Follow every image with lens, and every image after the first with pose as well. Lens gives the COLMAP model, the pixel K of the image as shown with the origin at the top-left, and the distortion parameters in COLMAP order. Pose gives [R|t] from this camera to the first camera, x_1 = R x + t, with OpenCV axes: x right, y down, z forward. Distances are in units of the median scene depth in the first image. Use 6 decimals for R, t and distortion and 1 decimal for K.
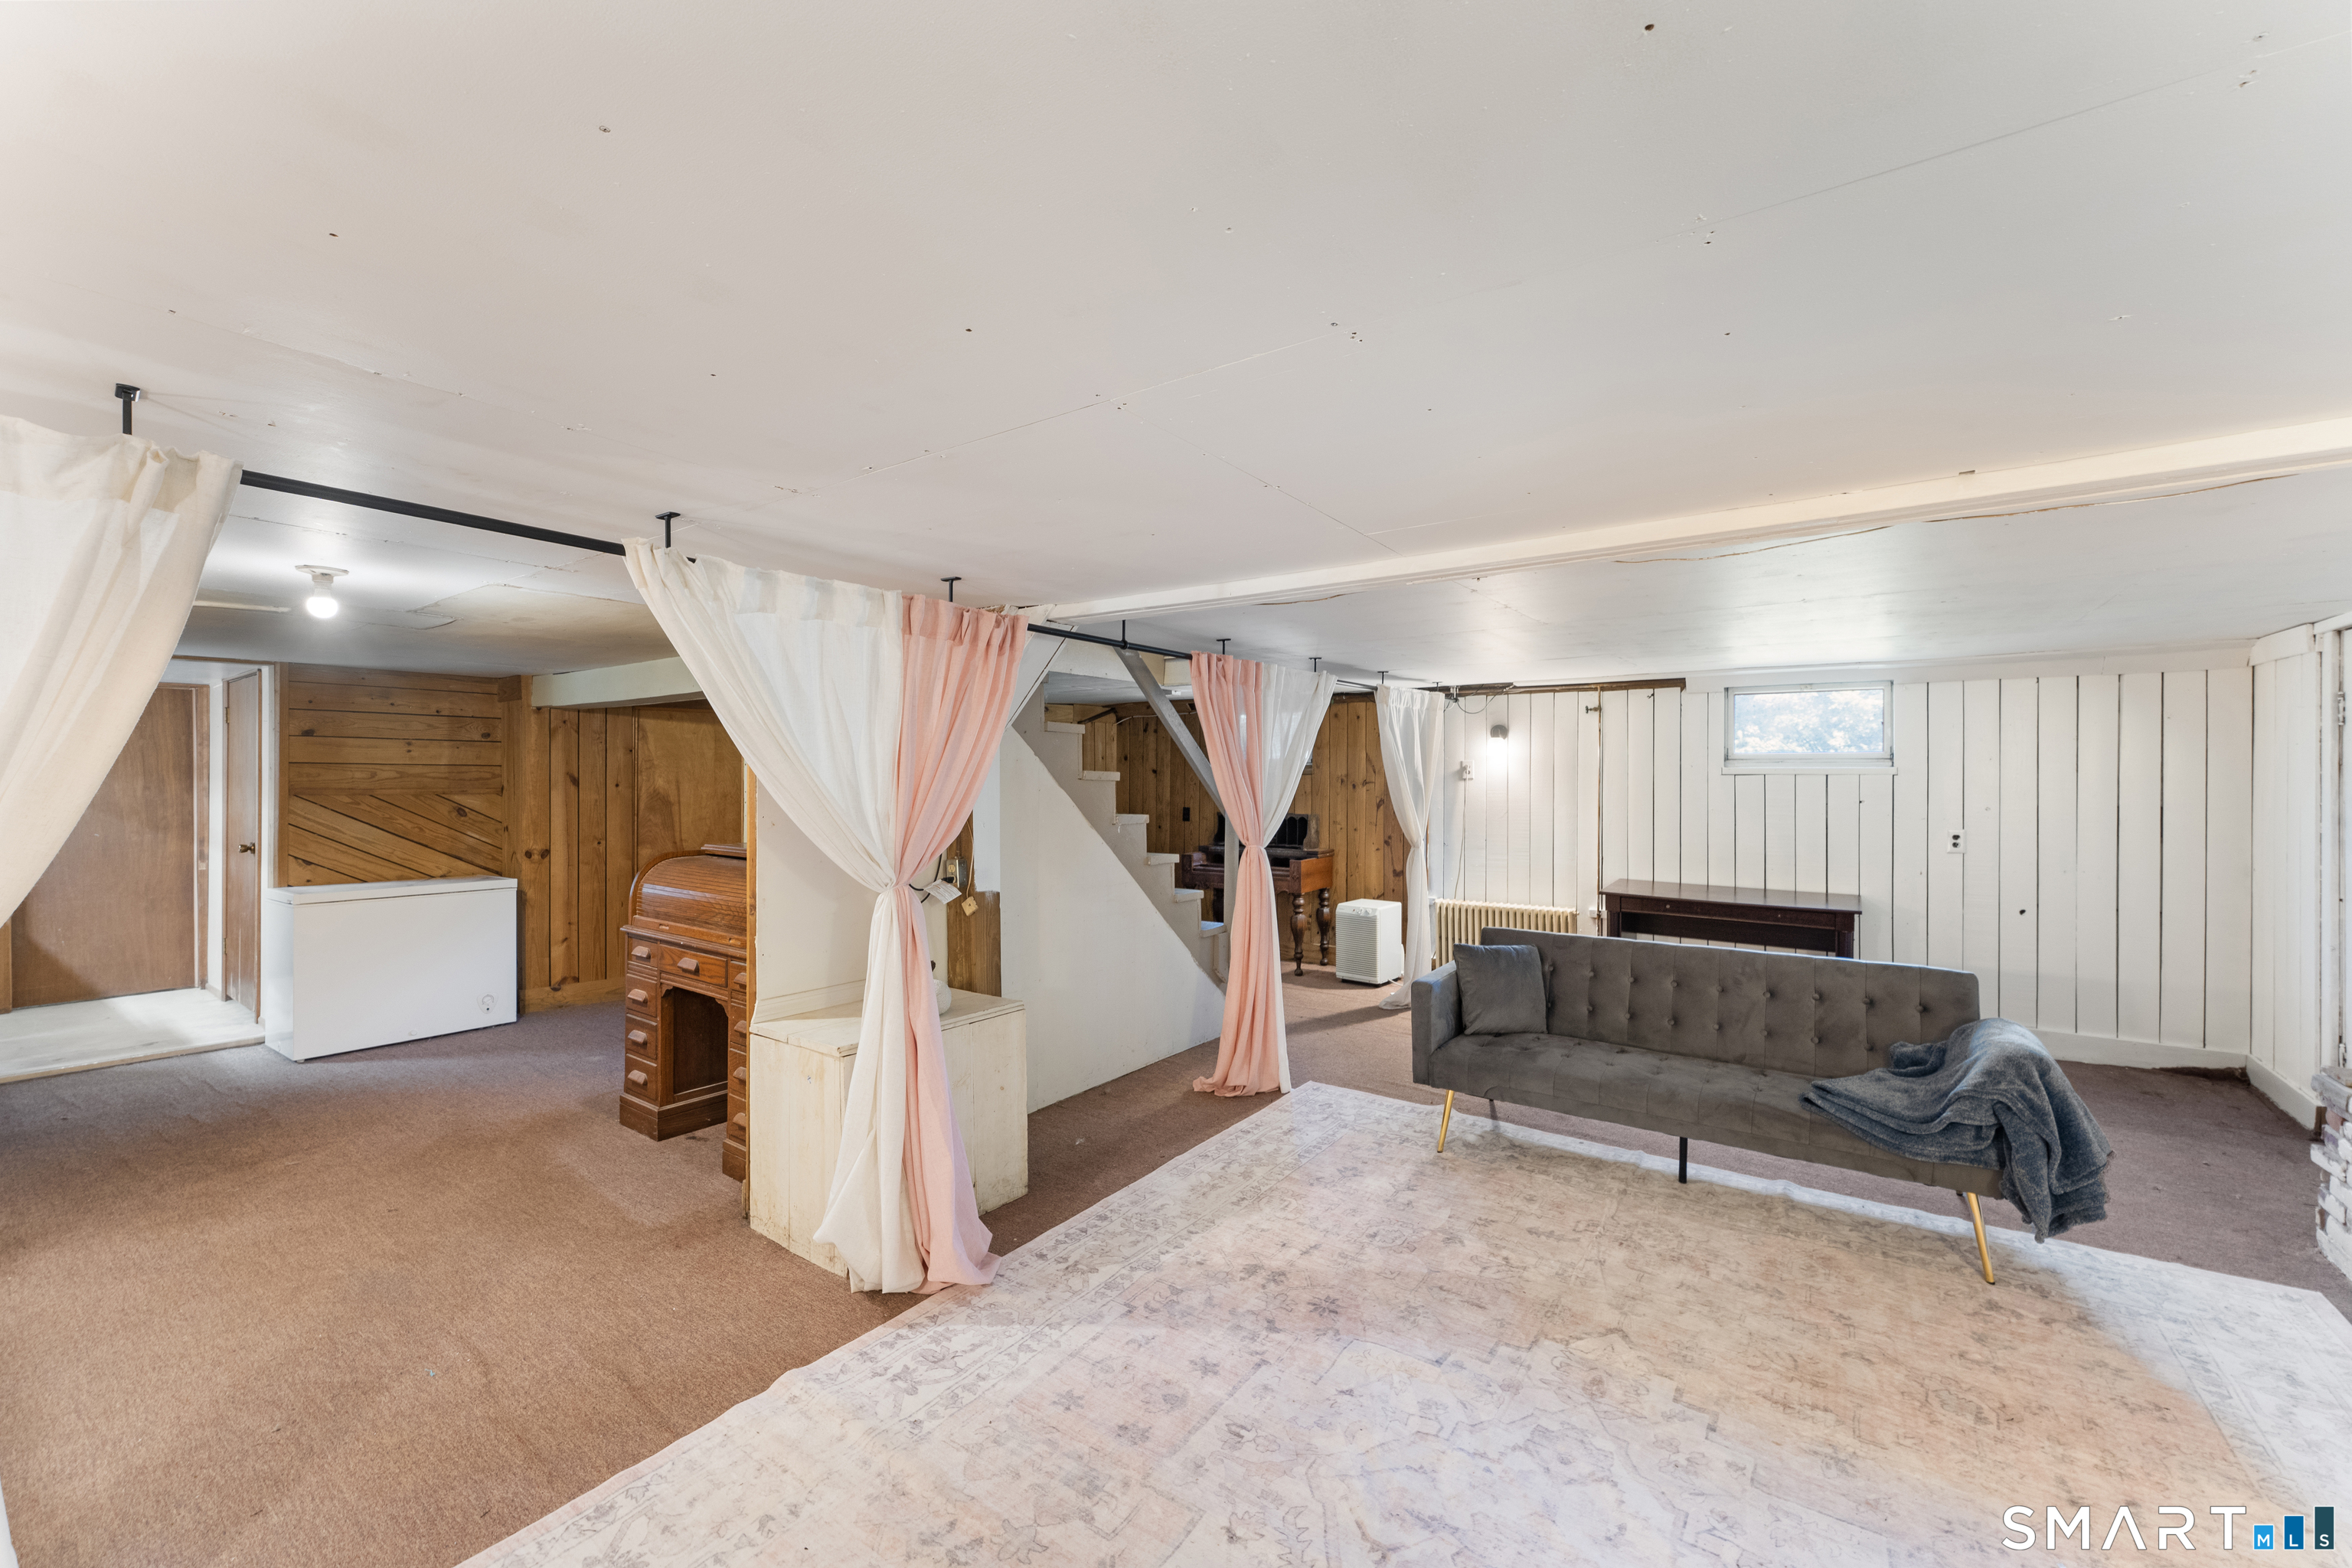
lens RADIAL K [[953.4, 0, 1189.5], [0, 953.4, 781.3], [0, 0, 1]] dist [-0.000182, -0.000803]
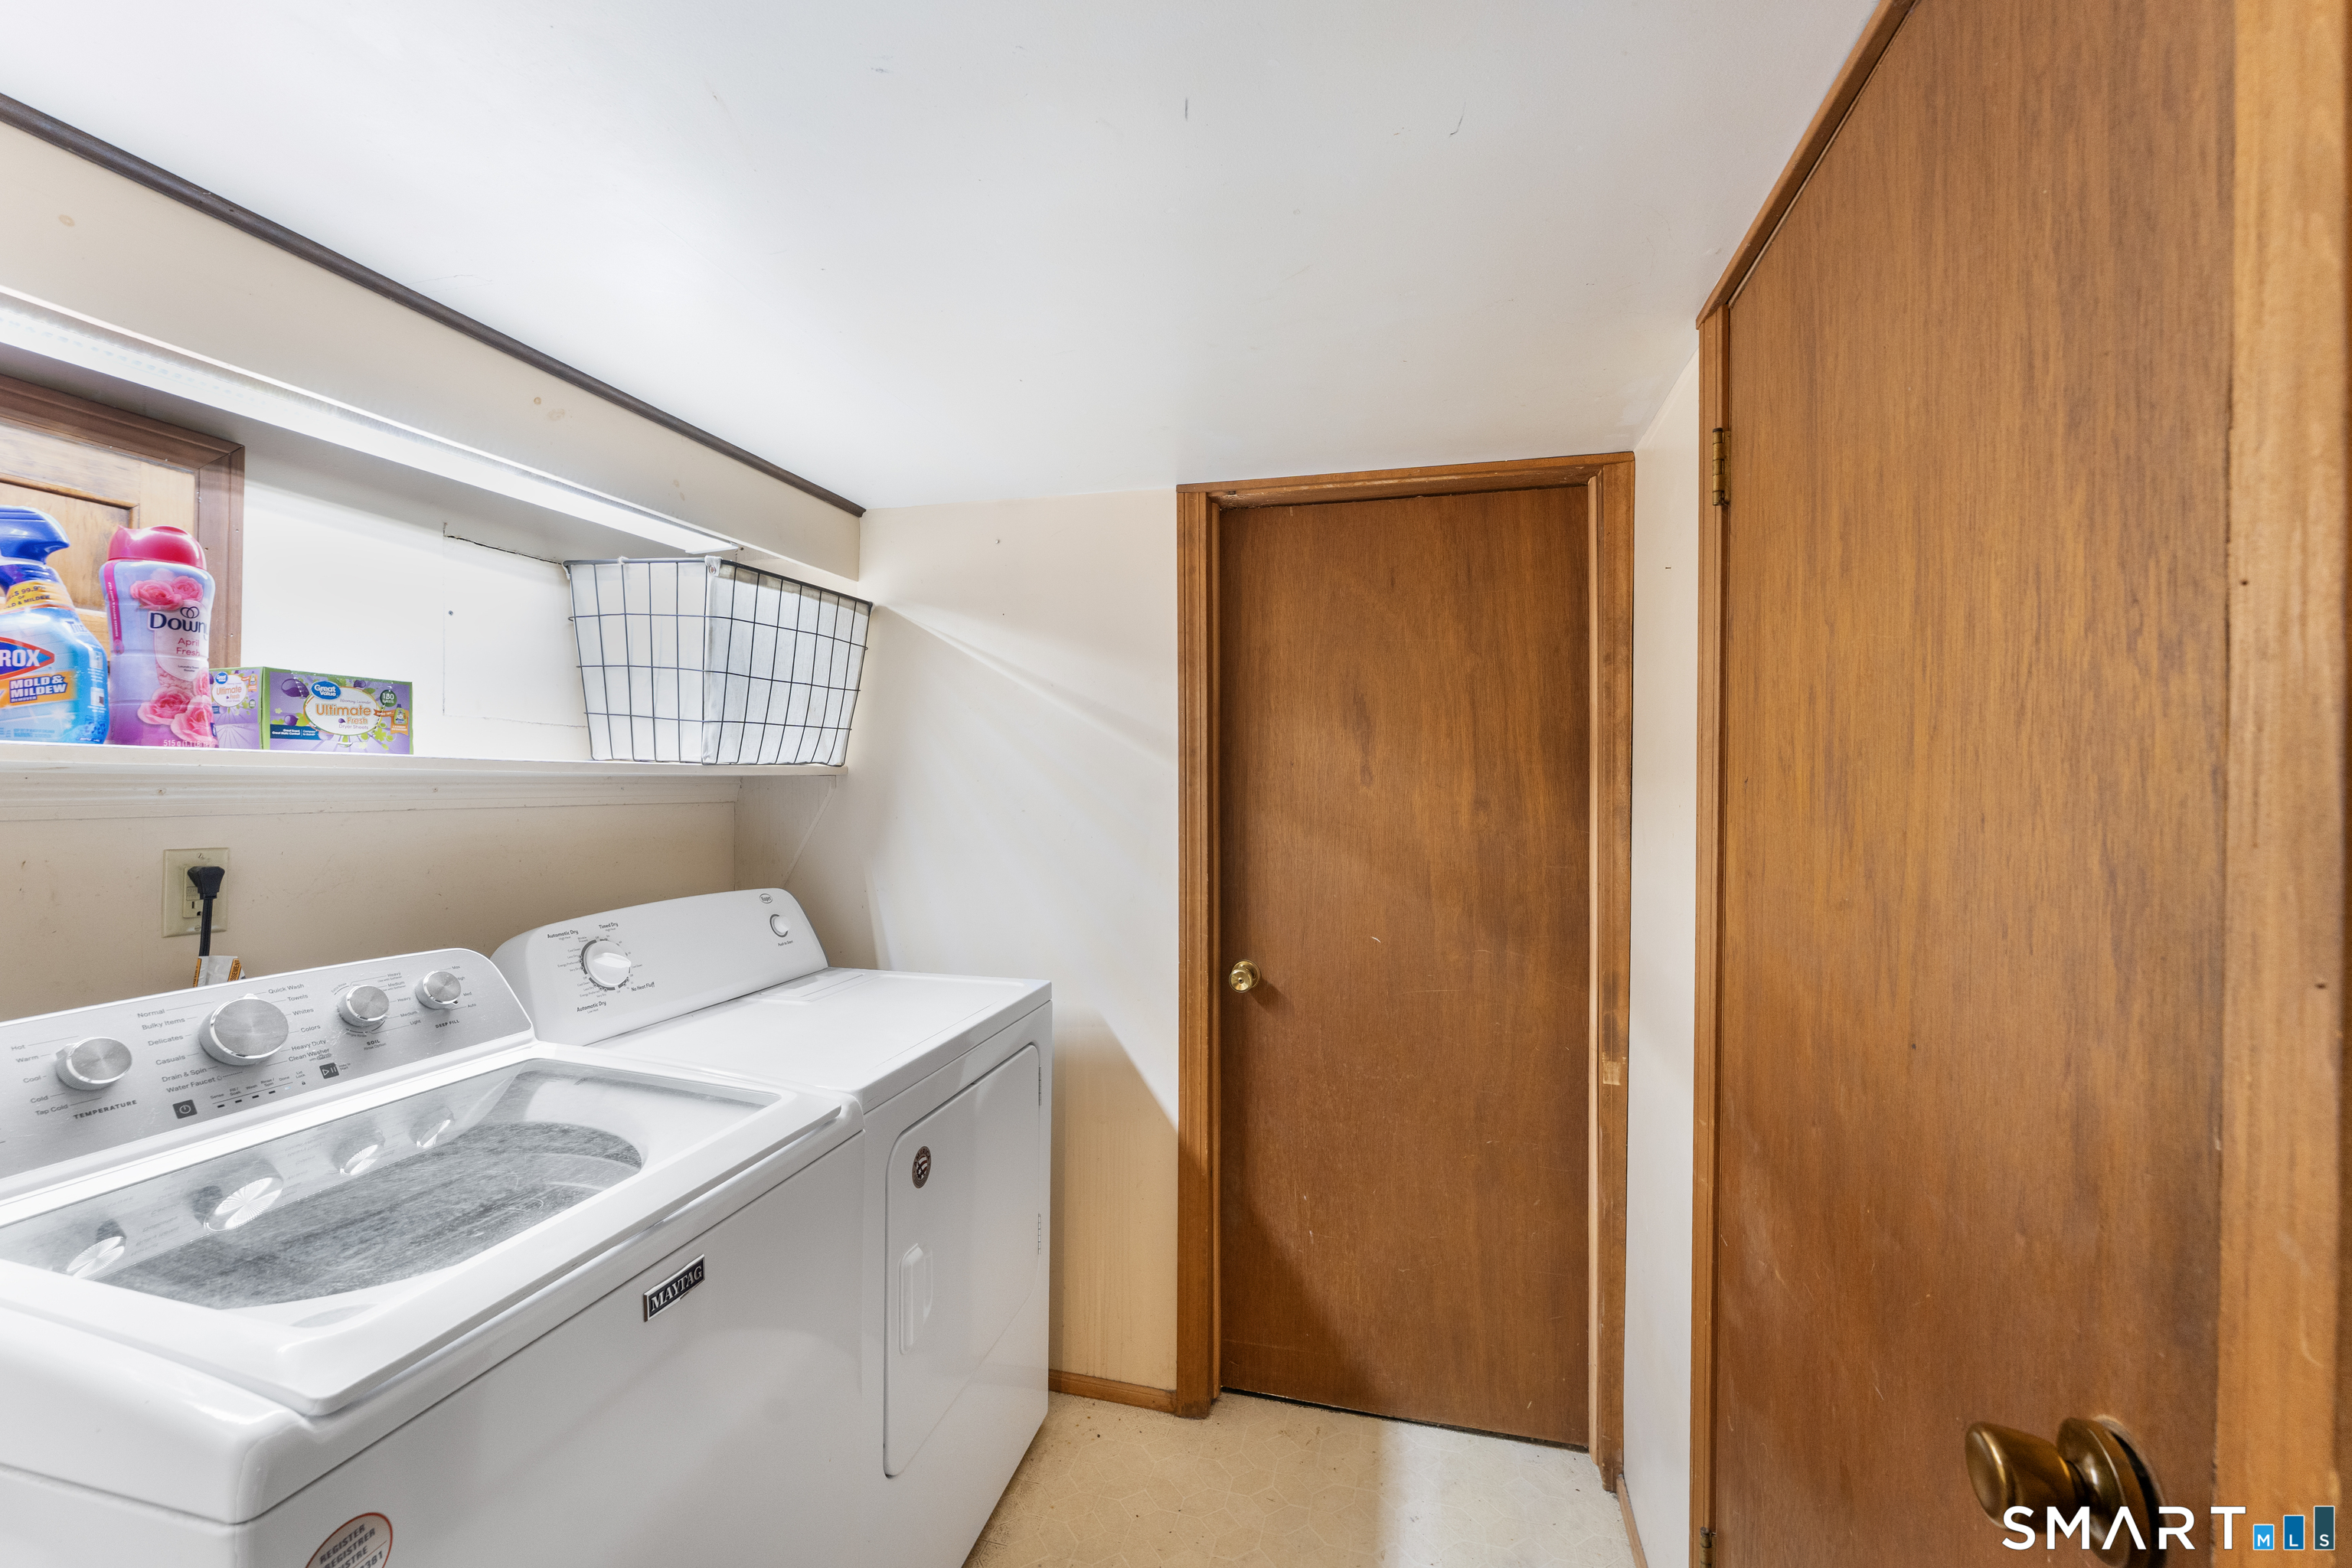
lens RADIAL K [[953.4, 0, 1181.7], [0, 953.4, 785.7], [0, 0, 1]] dist [-0.000182, -0.000803]
pose [[0.360622, 0.004067, -0.932703, -0.824565], [-0.005341, 0.999983, 0.002295, 0.000611], [0.932697, 0.004154, 0.360637, 0.783327]]
